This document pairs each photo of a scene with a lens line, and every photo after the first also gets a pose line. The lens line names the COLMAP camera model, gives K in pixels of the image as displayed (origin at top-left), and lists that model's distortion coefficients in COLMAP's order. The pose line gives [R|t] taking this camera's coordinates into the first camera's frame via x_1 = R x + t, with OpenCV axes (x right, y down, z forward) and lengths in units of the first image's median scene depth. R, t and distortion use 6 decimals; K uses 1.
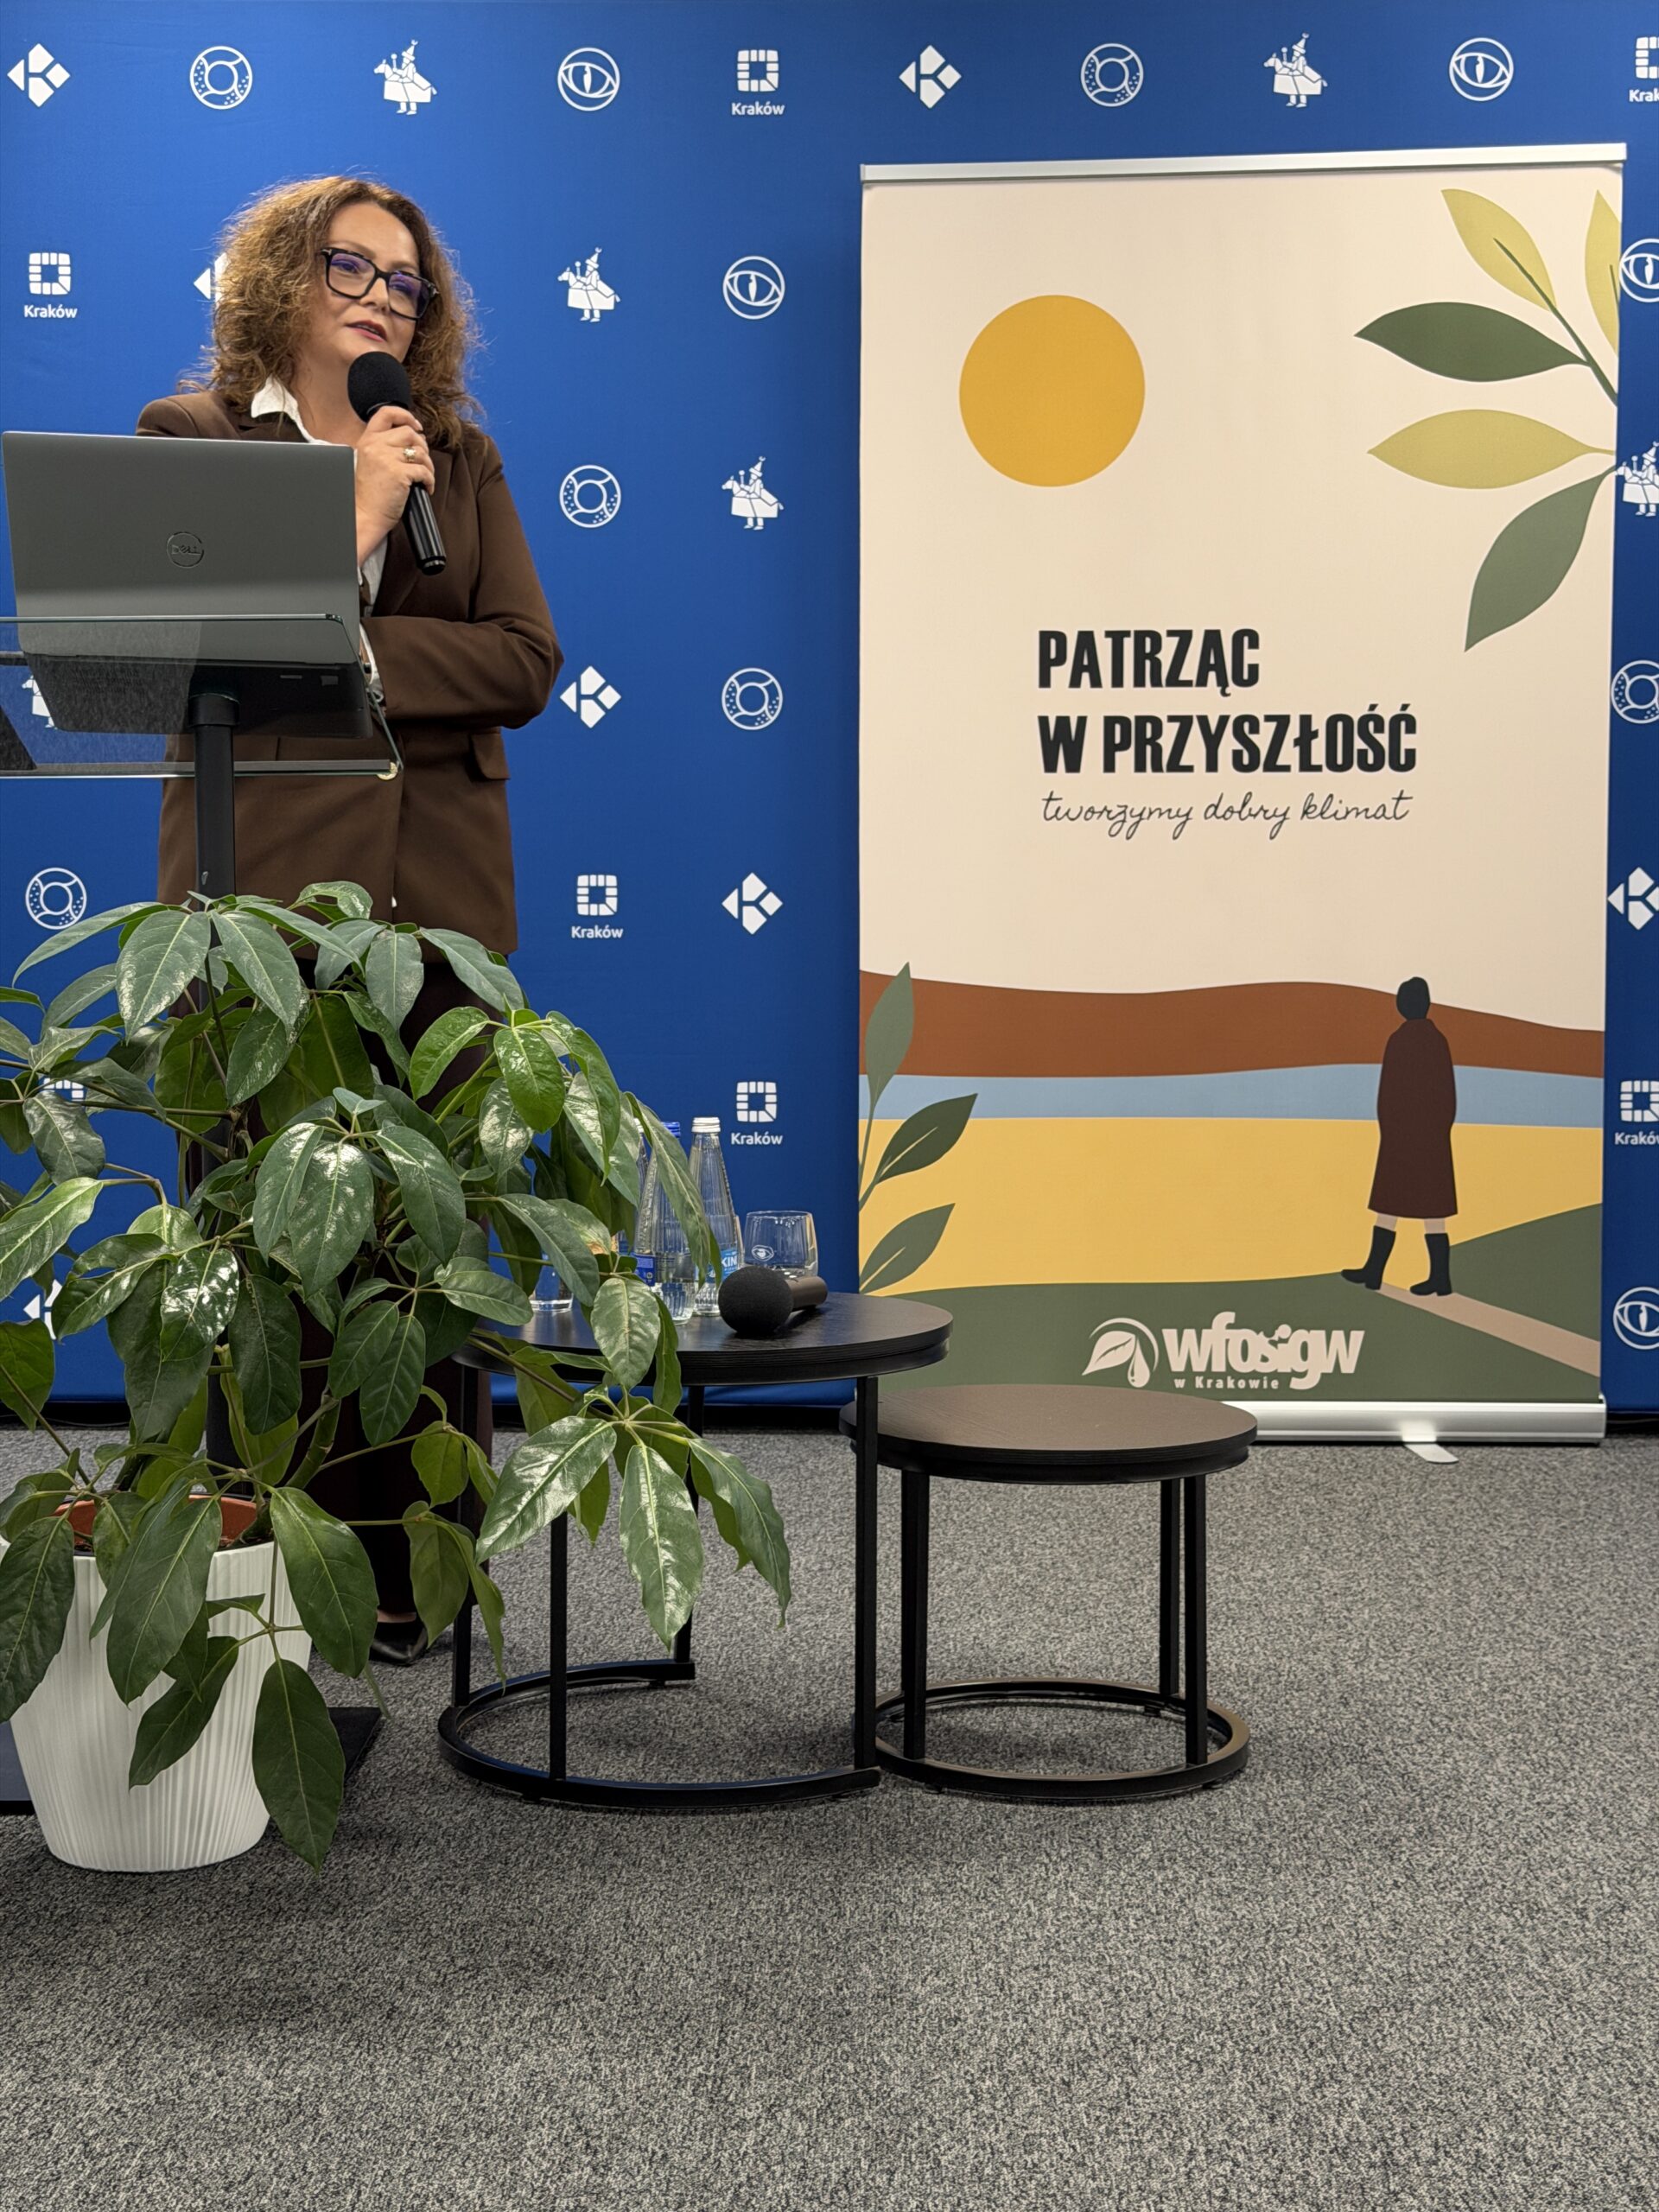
lens RADIAL K [[3348.0, 0, 846.5], [0, 3348.0, 1105.9], [0, 0, 1]] dist [0.088266, 0.000000]
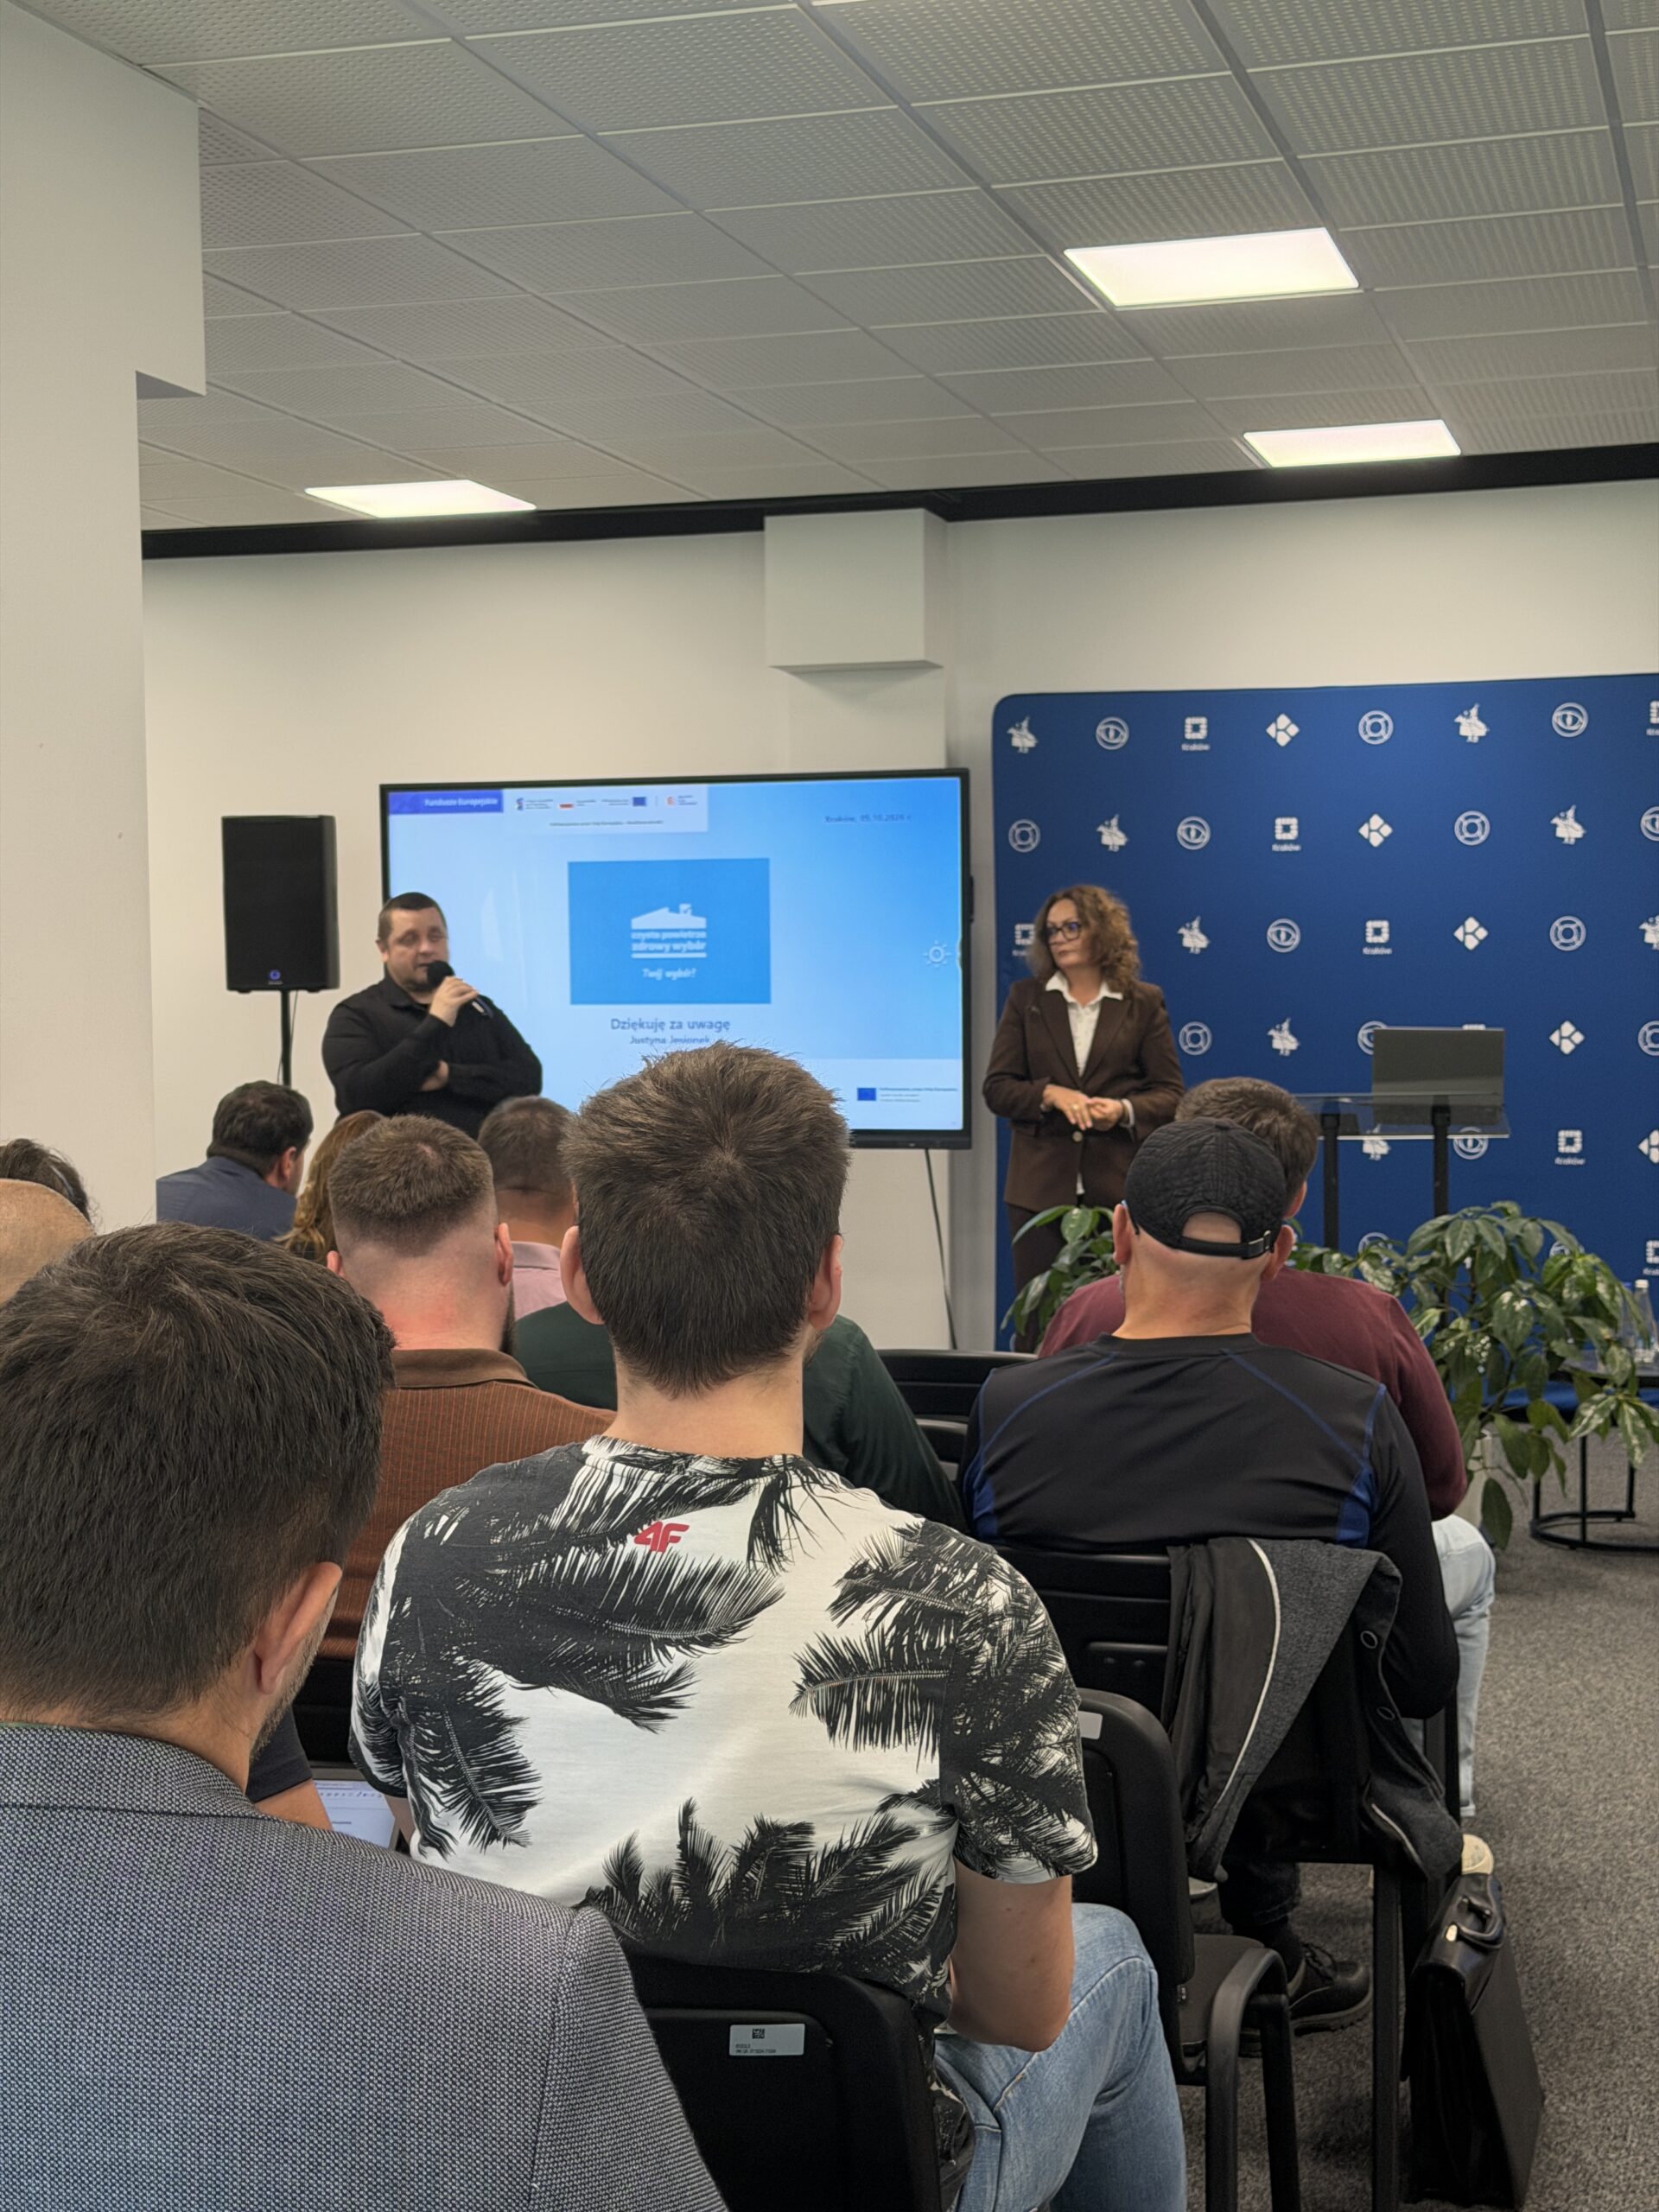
lens RADIAL K [[3348.0, 0, 808.3], [0, 3348.0, 1091.7], [0, 0, 1]] dist [0.088266, 0.000000]
pose [[0.964092, 0.000634, -0.265569, 0.015229], [-0.006627, 0.999743, -0.021669, -0.049544], [0.265487, 0.022651, 0.963848, -0.975893]]
